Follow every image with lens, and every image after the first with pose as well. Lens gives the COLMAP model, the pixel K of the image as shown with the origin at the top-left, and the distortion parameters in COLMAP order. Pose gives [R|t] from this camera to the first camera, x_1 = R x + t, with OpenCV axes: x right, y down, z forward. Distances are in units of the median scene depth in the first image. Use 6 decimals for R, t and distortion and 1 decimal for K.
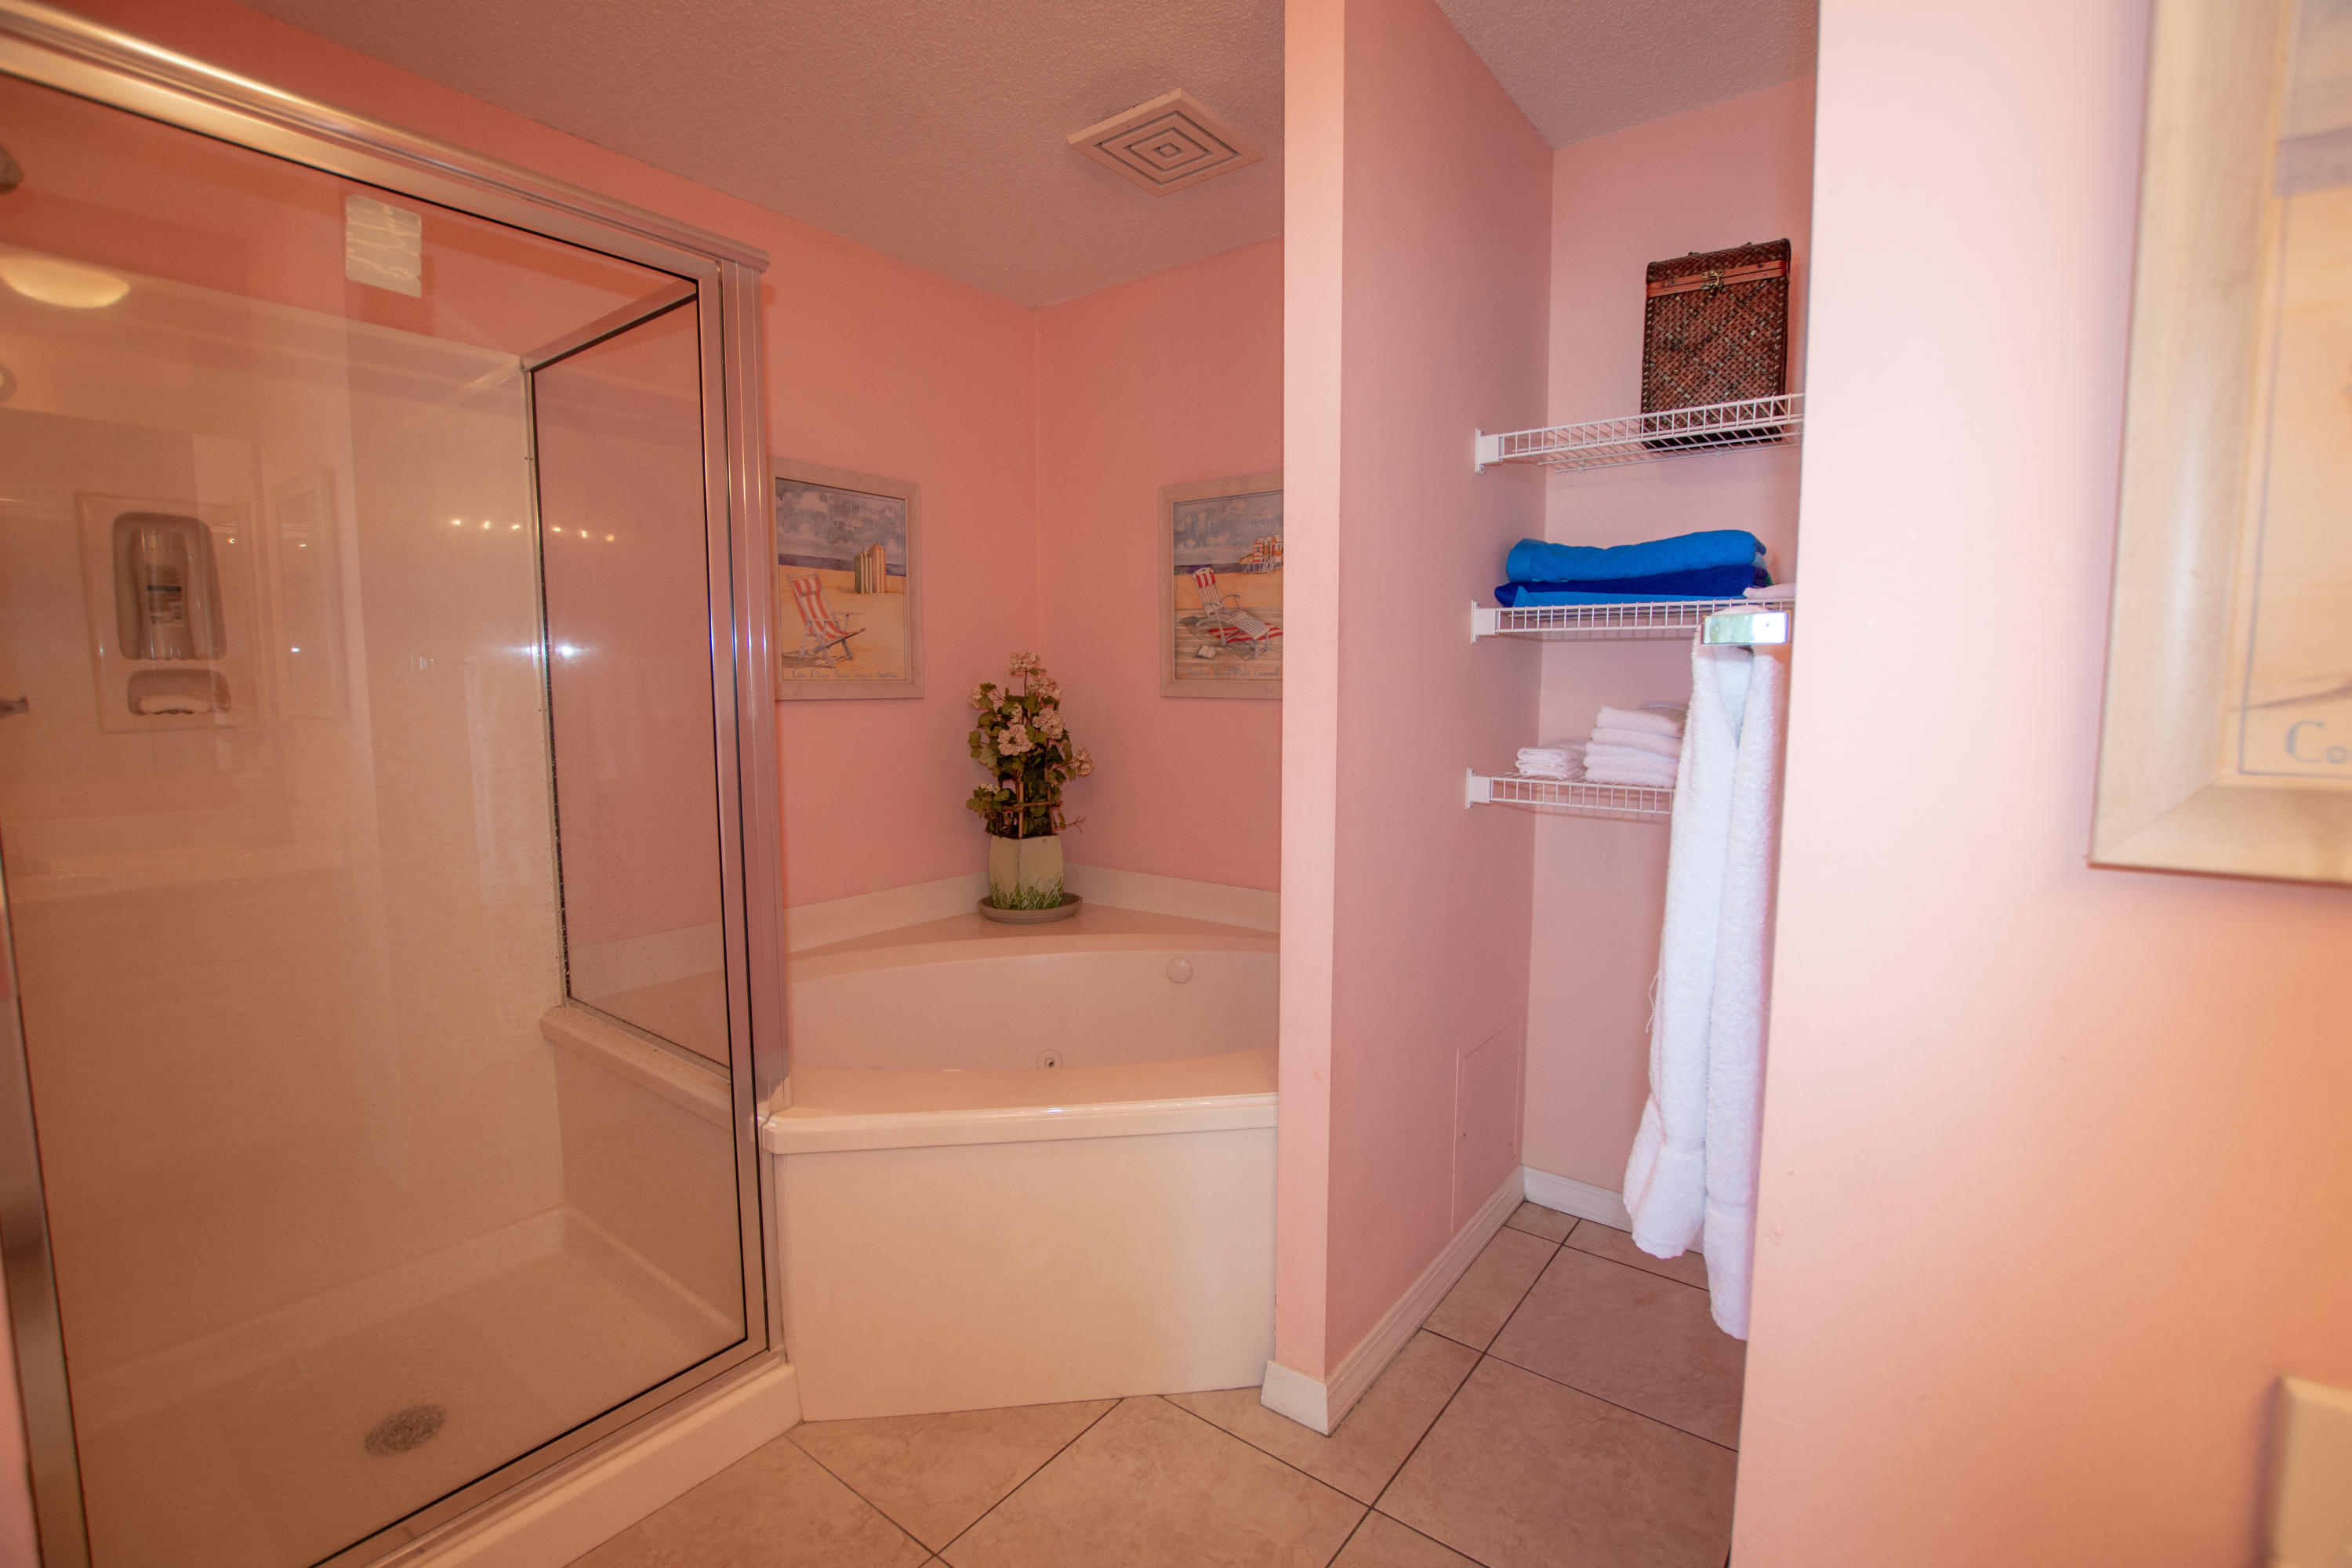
lens RADIAL K [[1037.0, 0, 1182.2], [0, 1037.0, 788.6], [0, 0, 1]] dist [-0.036752, 0.005912]
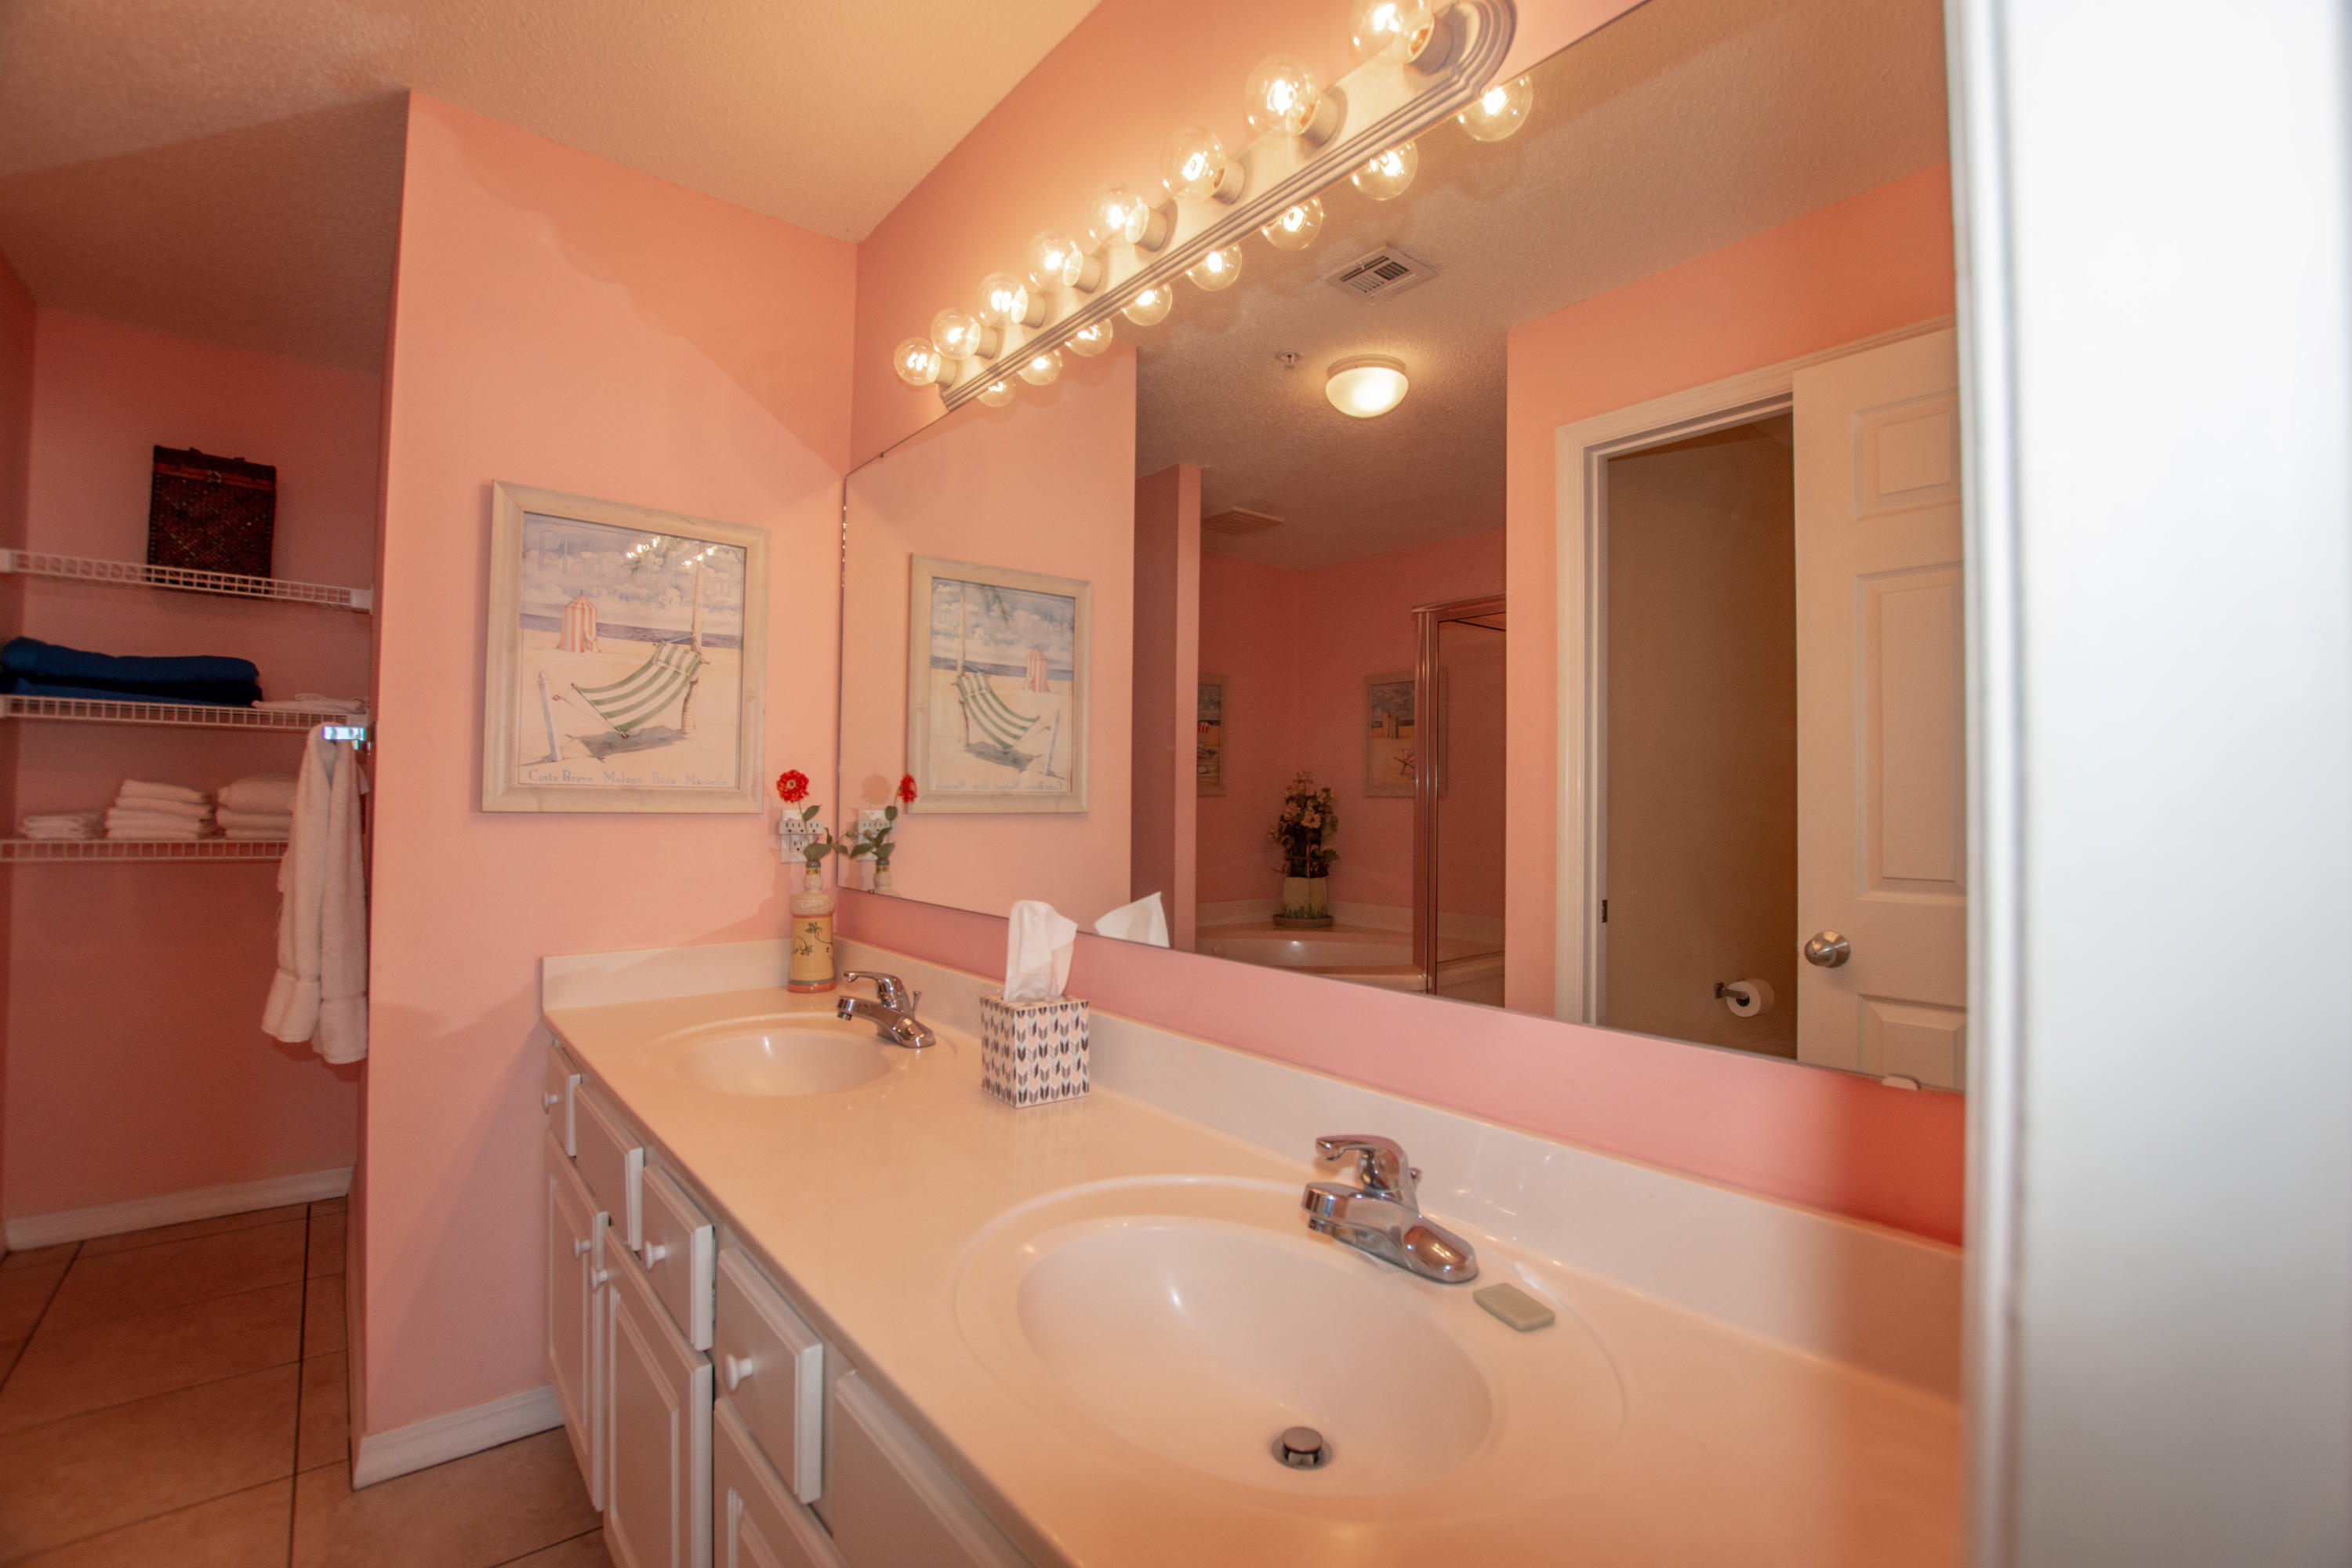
lens RADIAL K [[1037.0, 0, 1178.3], [0, 1037.0, 786.3], [0, 0, 1]] dist [-0.036752, 0.005912]
pose [[0.223084, 0.021723, 0.974557, -0.507931], [0.084993, 0.995511, -0.041645, 0.090127], [-0.971087, 0.092121, 0.220236, -0.538077]]
